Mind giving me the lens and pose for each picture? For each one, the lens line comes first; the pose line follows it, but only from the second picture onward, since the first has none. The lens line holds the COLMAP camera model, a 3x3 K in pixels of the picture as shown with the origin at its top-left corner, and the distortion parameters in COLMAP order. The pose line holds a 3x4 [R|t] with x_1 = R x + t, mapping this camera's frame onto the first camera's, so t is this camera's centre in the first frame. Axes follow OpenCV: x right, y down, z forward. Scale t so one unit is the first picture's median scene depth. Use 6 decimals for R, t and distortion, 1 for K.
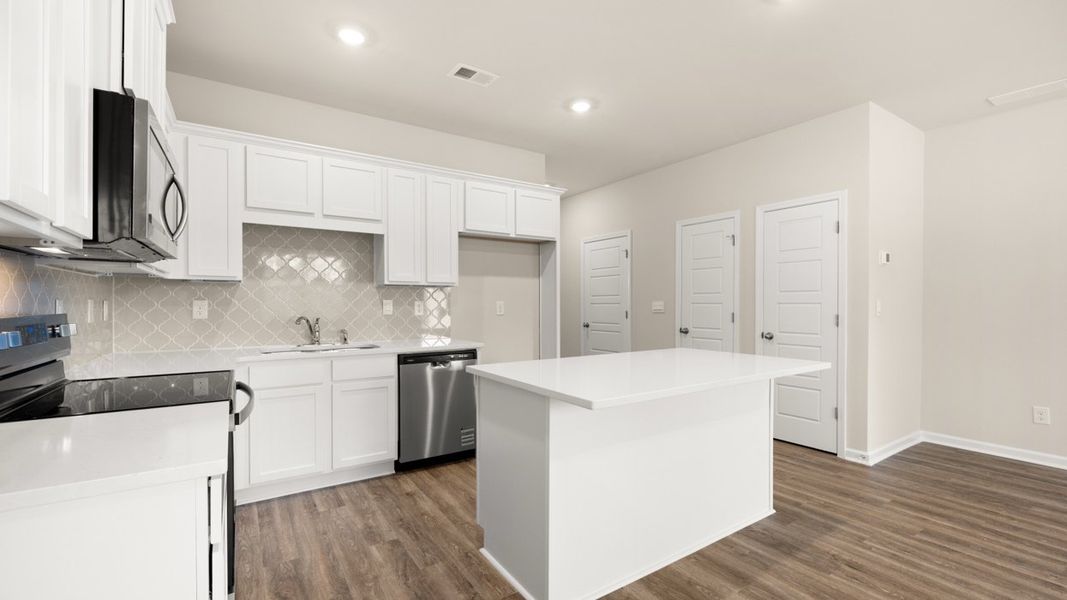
lens RADIAL K [[446.0, 0, 532.1], [0, 446.0, 307.6], [0, 0, 1]] dist [-0.000277, -0.000282]
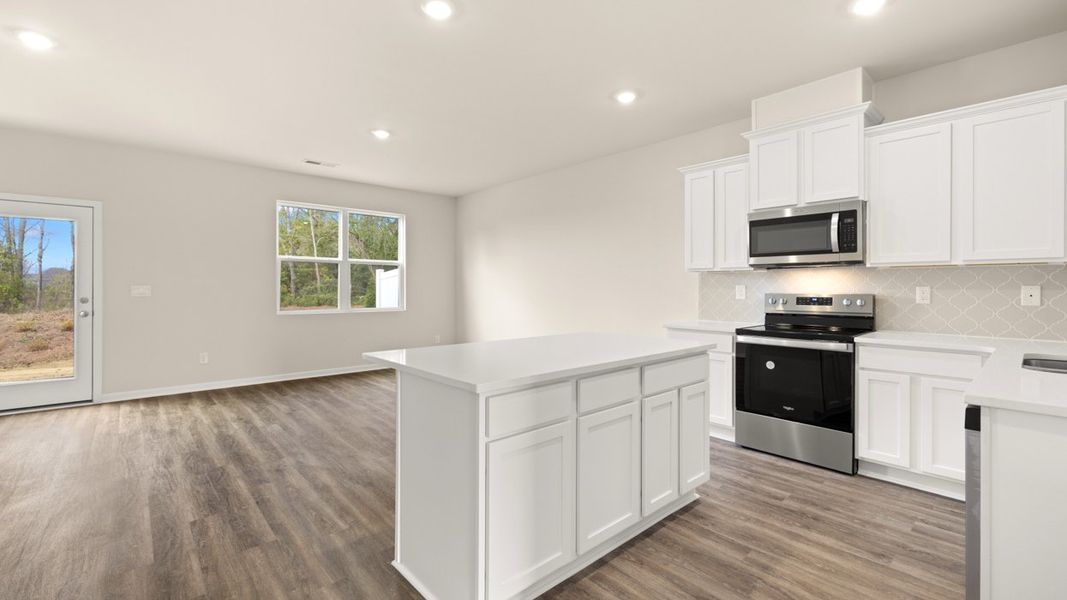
lens RADIAL K [[448.7, 0, 529.3], [0, 448.7, 284.6], [0, 0, 1]] dist [-0.001003, -0.000060]
pose [[-0.989038, -0.003372, -0.147622, 0.400463], [-0.003669, 0.999992, 0.001745, -0.016259], [0.147615, 0.002268, -0.989042, 1.663244]]
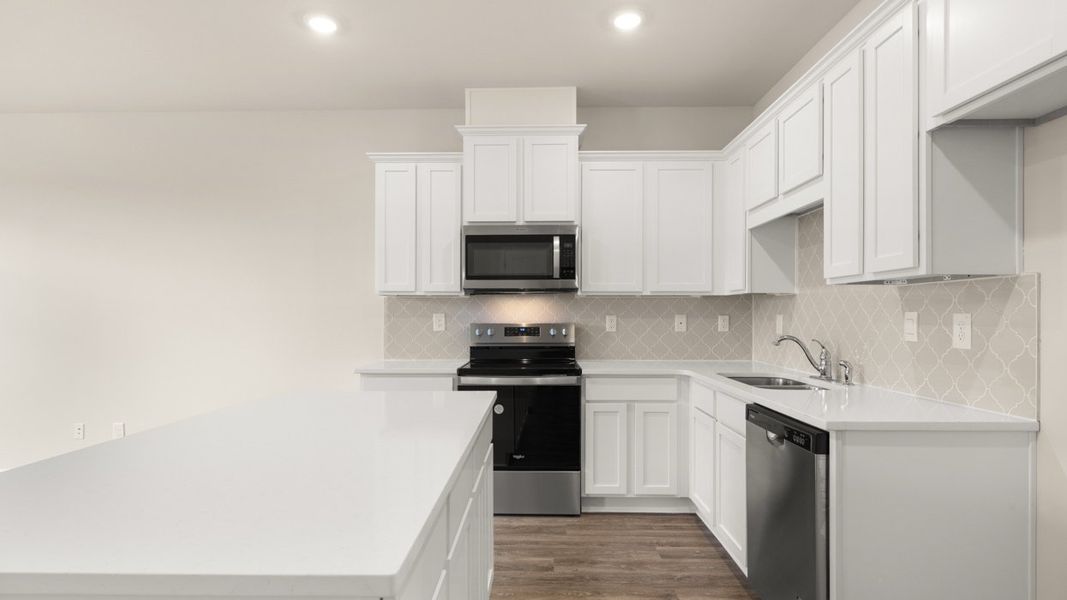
lens RADIAL K [[545.1, 0, 529.9], [0, 545.1, 311.7], [0, 0, 1]] dist [-0.001183, -0.000023]
pose [[-0.566227, -0.006884, -0.824221, 0.553244], [-0.007513, 0.999967, -0.003191, -0.016090], [0.824215, 0.004386, -0.566260, 1.327286]]
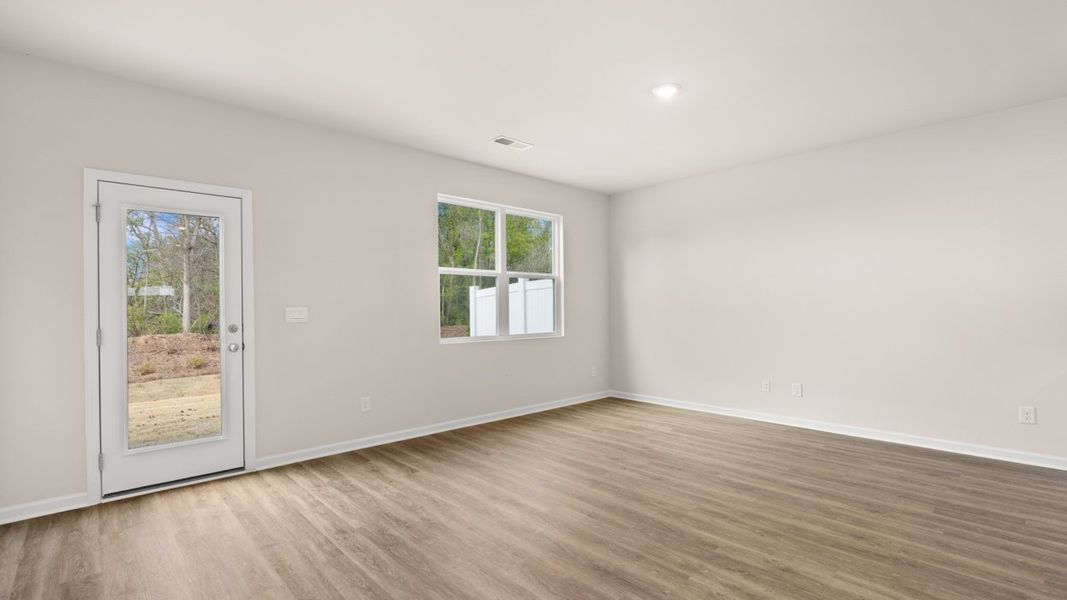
lens RADIAL K [[477.5, 0, 529.4], [0, 477.5, 309.6], [0, 0, 1]] dist [-0.003714, -0.000462]
pose [[-0.985818, 0.005750, -0.167719, 1.228663], [0.003848, 0.999925, 0.011661, -0.009818], [0.167774, 0.010850, -0.985766, 1.149530]]
